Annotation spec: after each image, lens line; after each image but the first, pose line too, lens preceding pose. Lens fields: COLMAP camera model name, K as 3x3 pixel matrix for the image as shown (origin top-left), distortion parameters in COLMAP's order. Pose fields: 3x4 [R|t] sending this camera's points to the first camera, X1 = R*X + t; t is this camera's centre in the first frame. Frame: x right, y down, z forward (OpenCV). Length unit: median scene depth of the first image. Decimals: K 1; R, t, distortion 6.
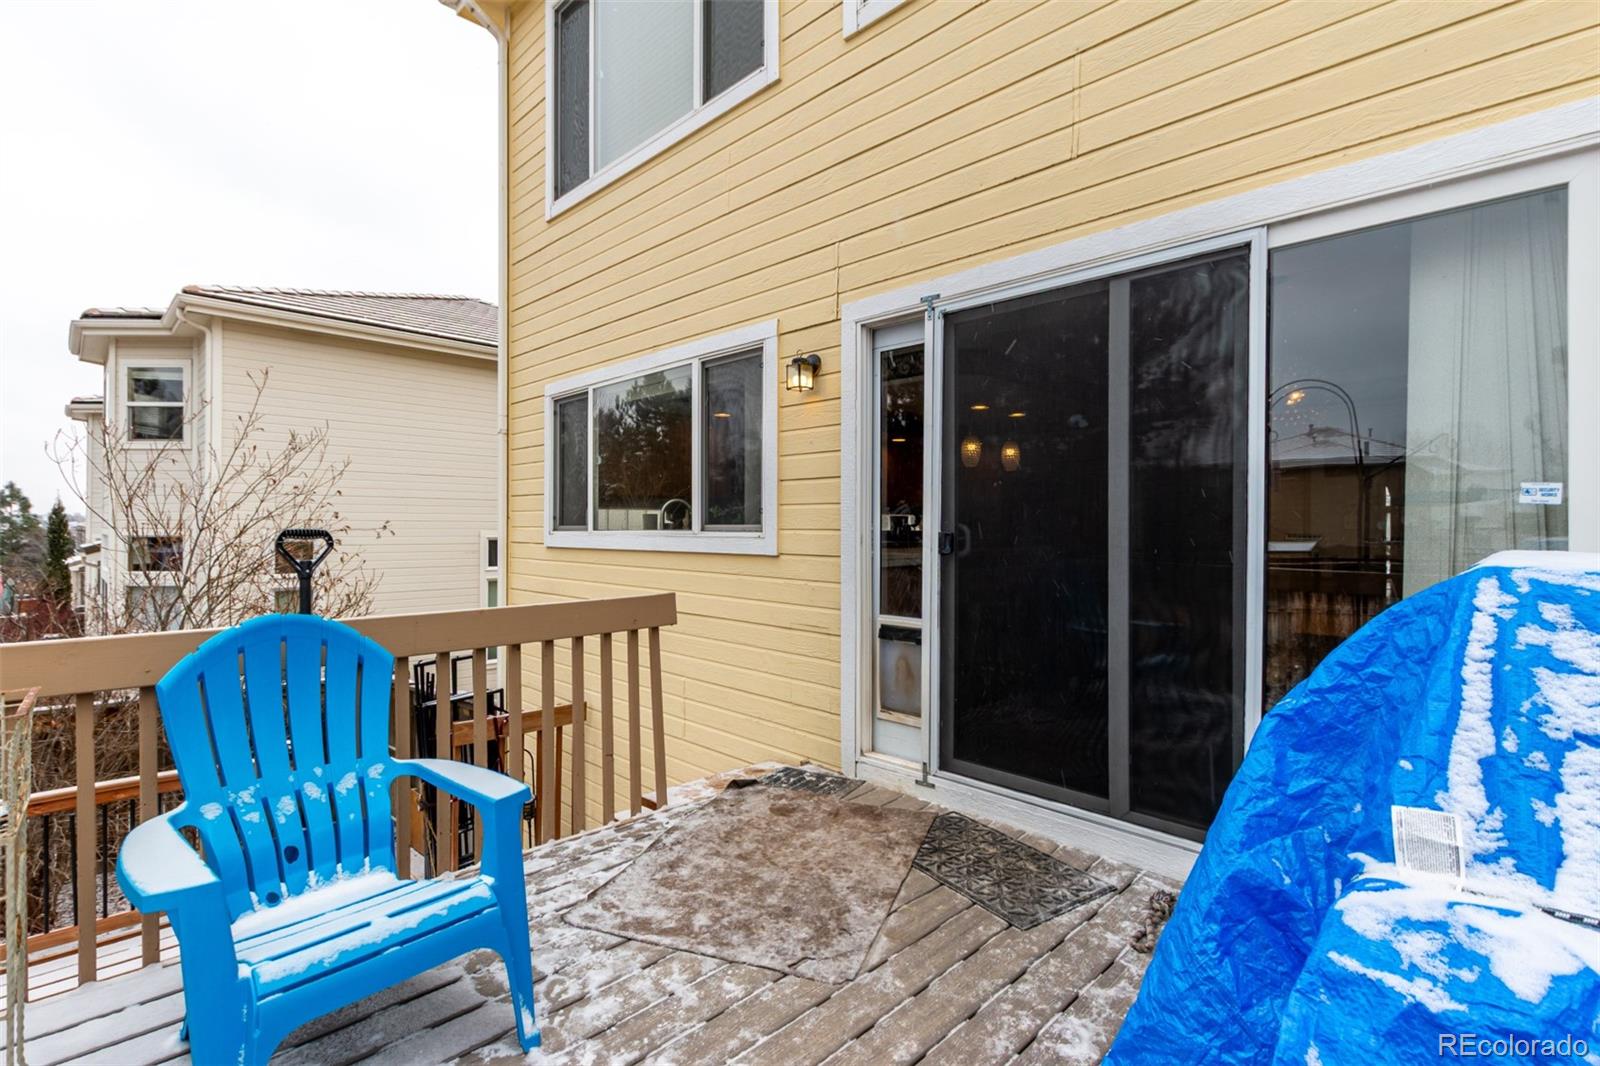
lens RADIAL K [[778.1, 0, 800.0], [0, 778.1, 533.0], [0, 0, 1]] dist [0.001880, 0.000220]
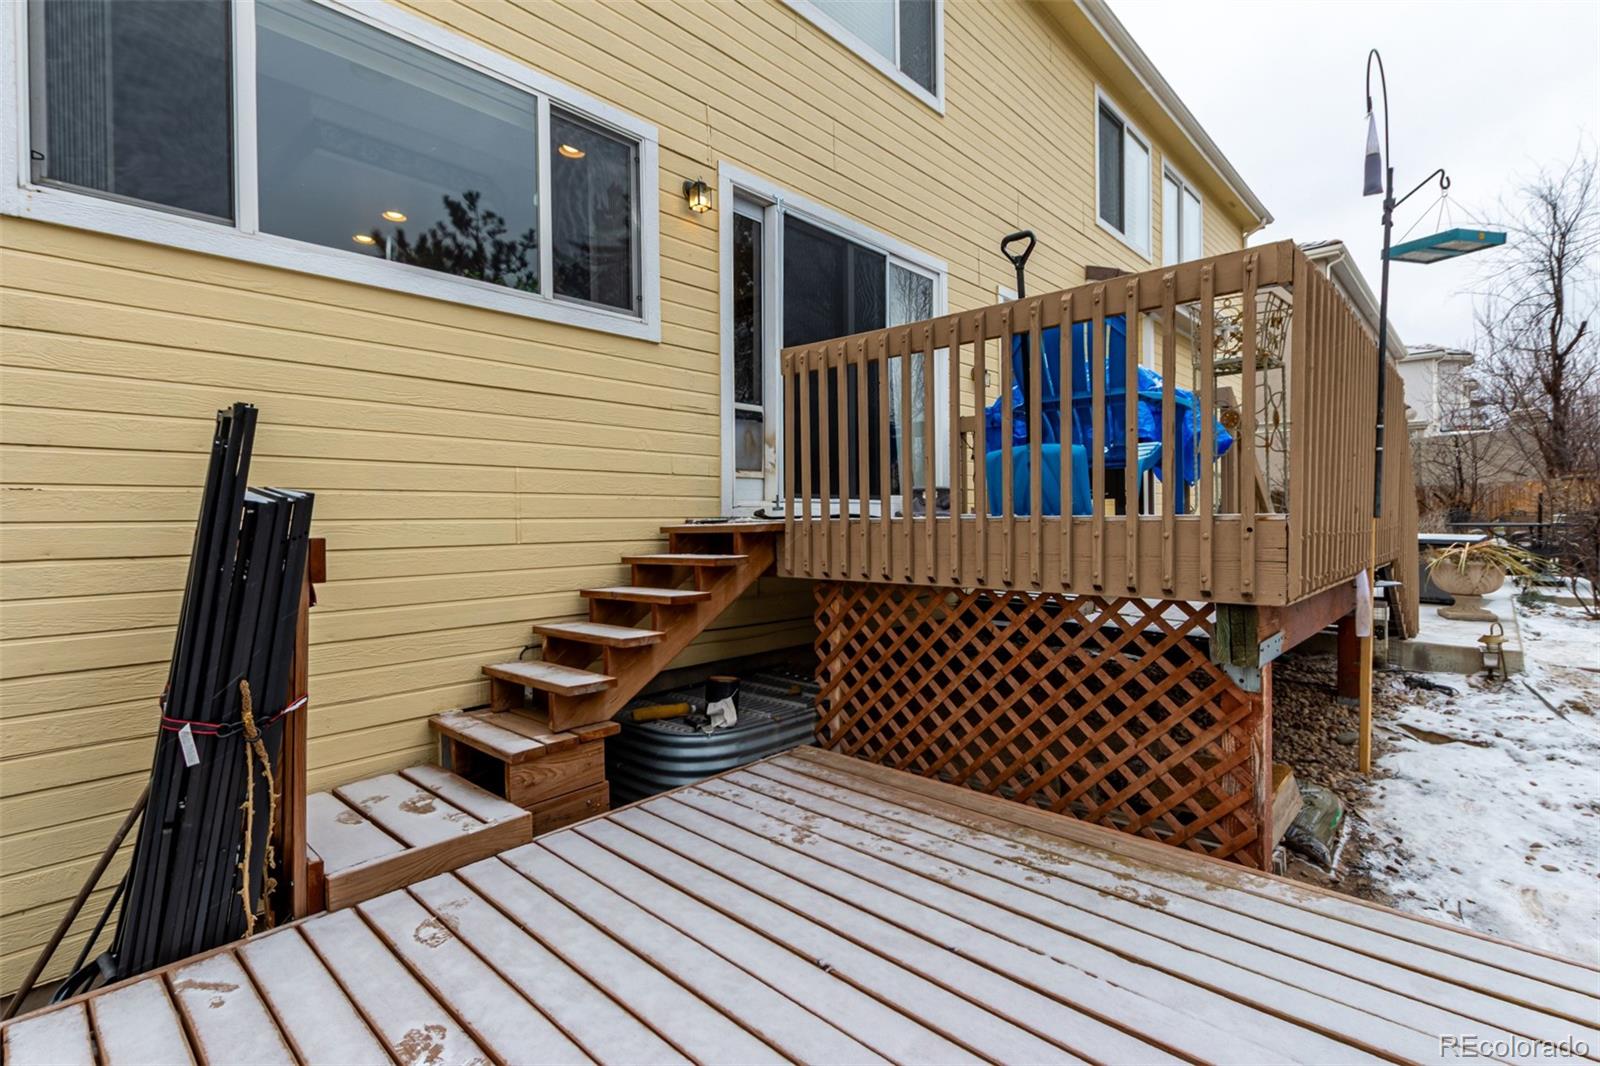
lens RADIAL K [[743.9, 0, 800.0], [0, 743.9, 533.0], [0, 0, 1]] dist [0.006115, 0.000581]
pose [[-0.040408, -0.023318, 0.998911, -1.113501], [0.010304, 0.999665, 0.023753, 0.277988], [-0.999130, 0.011252, -0.040155, 0.846017]]
